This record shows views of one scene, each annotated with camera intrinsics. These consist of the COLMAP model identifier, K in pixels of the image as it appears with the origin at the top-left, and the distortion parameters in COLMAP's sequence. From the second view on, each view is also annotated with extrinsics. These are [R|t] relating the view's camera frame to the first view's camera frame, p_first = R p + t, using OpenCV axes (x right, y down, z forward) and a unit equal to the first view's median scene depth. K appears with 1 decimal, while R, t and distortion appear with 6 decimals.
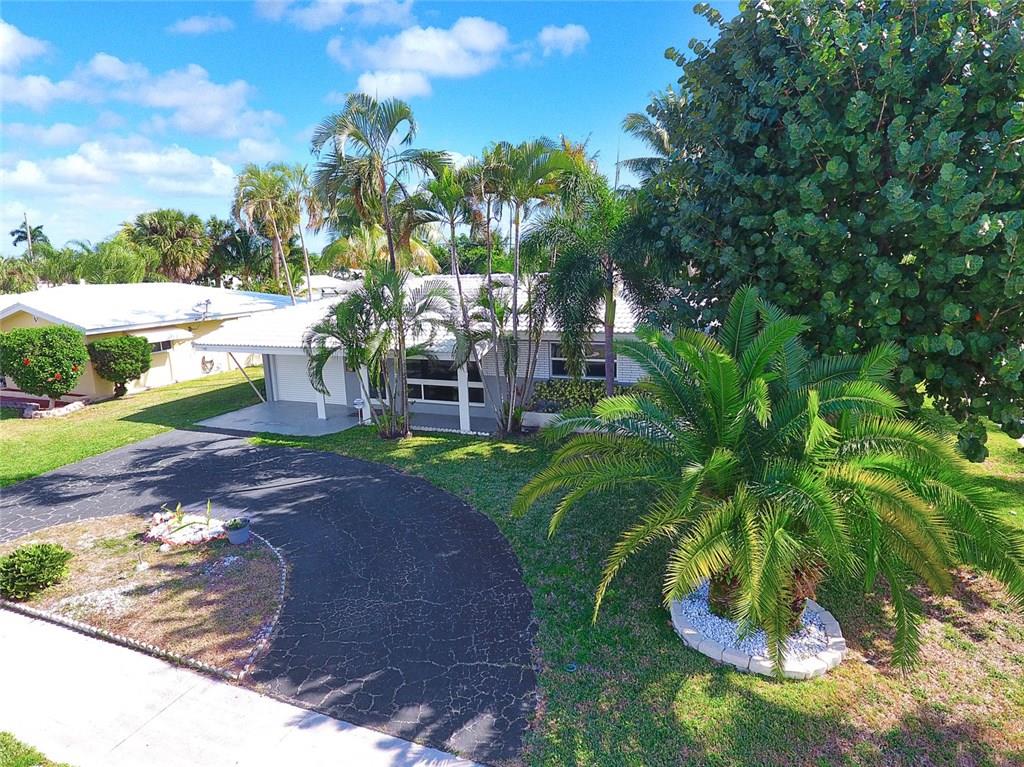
lens RADIAL K [[592.5, 0, 512.0], [0, 592.5, 383.5], [0, 0, 1]] dist [-0.003566, 0.000163]
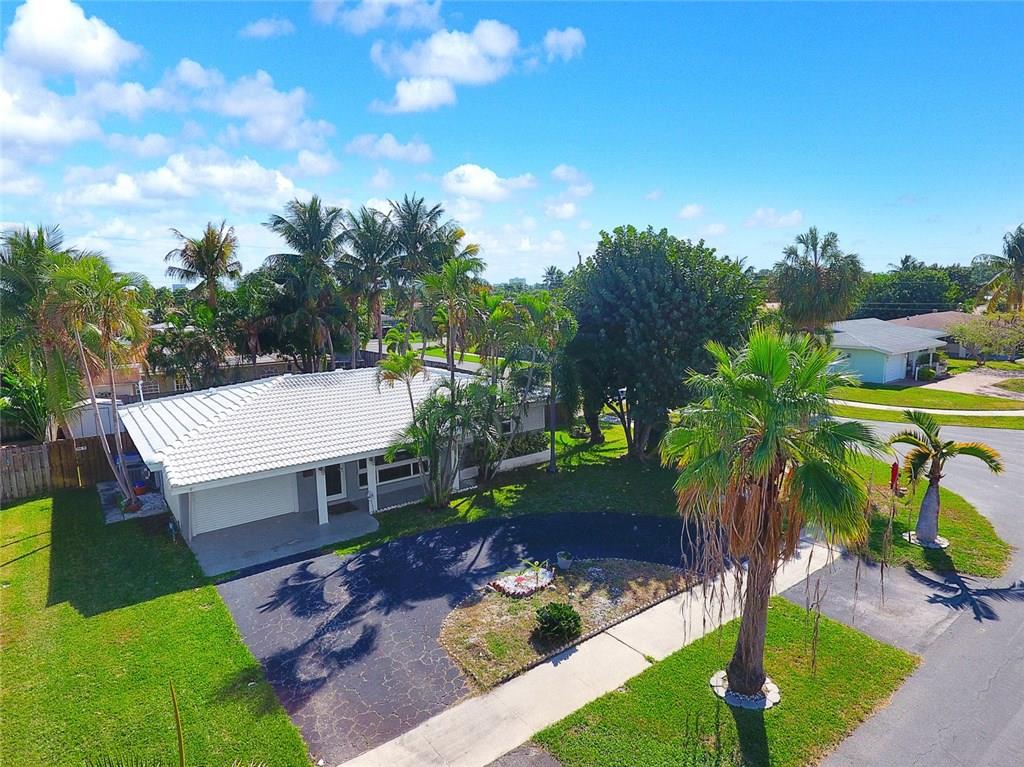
lens RADIAL K [[592.5, 0, 512.0], [0, 592.5, 383.5], [0, 0, 1]] dist [-0.003566, 0.000163]
pose [[0.503838, -0.099233, 0.858079, -1.028129], [0.173175, 0.984815, 0.012206, -0.142089], [-0.846261, 0.142448, 0.513372, 0.146061]]
